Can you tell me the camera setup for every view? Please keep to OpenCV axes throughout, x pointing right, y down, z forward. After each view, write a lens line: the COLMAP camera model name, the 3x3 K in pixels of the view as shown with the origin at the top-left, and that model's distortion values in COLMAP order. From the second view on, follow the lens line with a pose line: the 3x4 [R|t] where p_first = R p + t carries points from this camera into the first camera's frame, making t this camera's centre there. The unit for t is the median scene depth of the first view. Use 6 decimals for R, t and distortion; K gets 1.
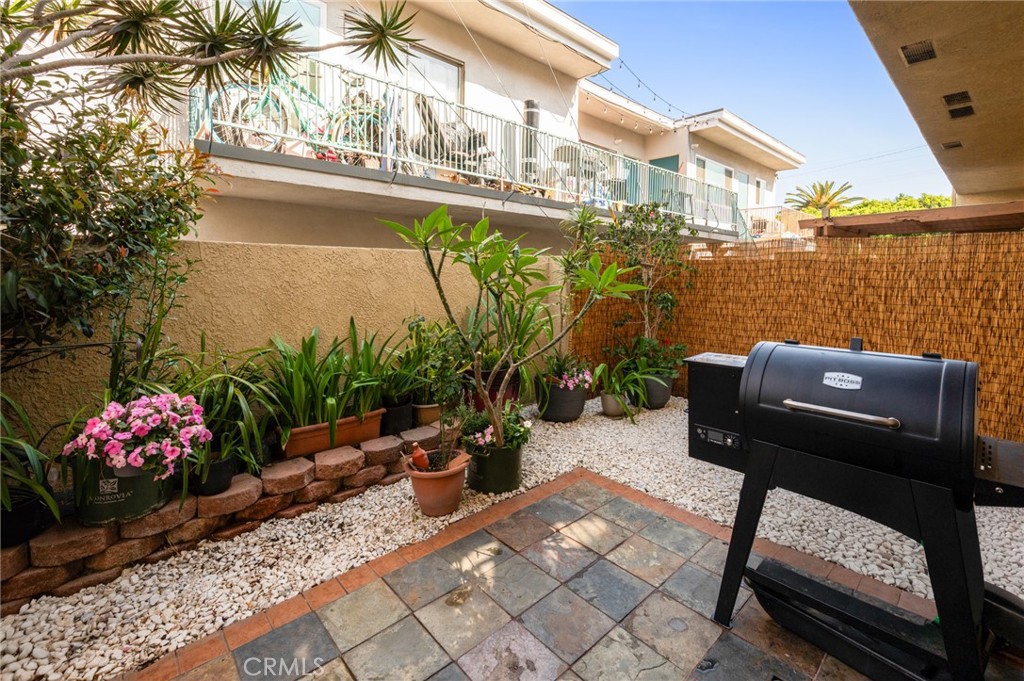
lens RADIAL K [[440.4, 0, 512.8], [0, 440.4, 330.2], [0, 0, 1]] dist [0.000606, 0.000065]
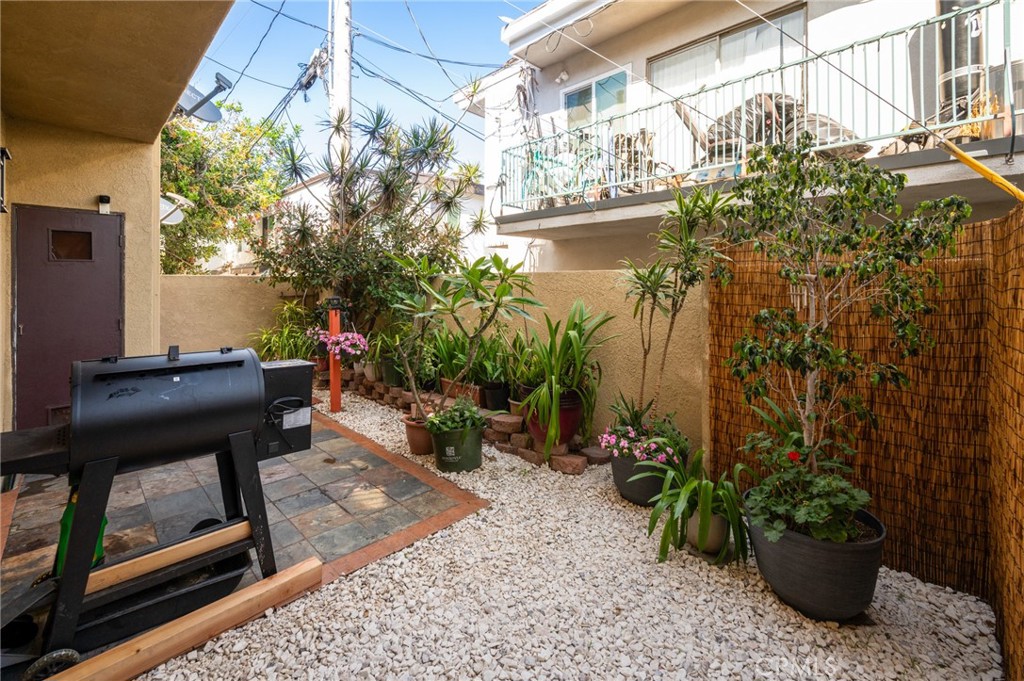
lens RADIAL K [[429.0, 0, 513.2], [0, 429.0, 335.9], [0, 0, 1]] dist [0.010740, 0.000273]
pose [[0.056330, 0.106857, -0.992677, 0.923902], [-0.133395, 0.986148, 0.098585, -0.119015], [0.989461, 0.126865, 0.069804, 0.856875]]
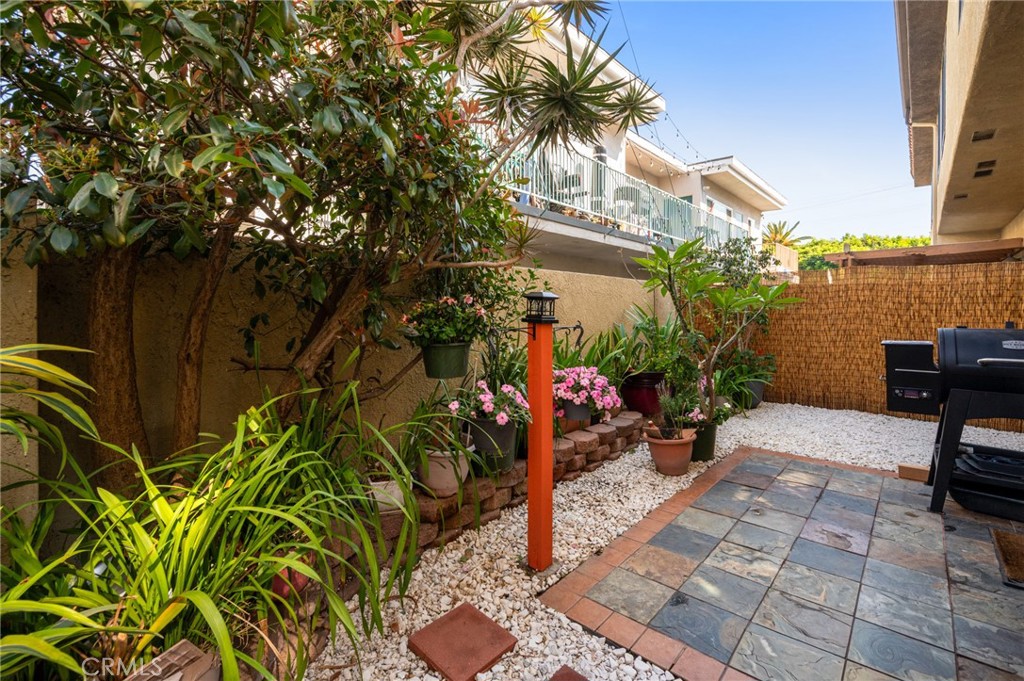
lens RADIAL K [[460.2, 0, 512.2], [0, 460.2, 354.6], [0, 0, 1]] dist [-0.000470, 0.000180]
pose [[0.993179, -0.017123, 0.115334, -0.577102], [0.021013, 0.999248, -0.032593, 0.074079], [-0.114689, 0.034794, 0.992792, -0.210438]]
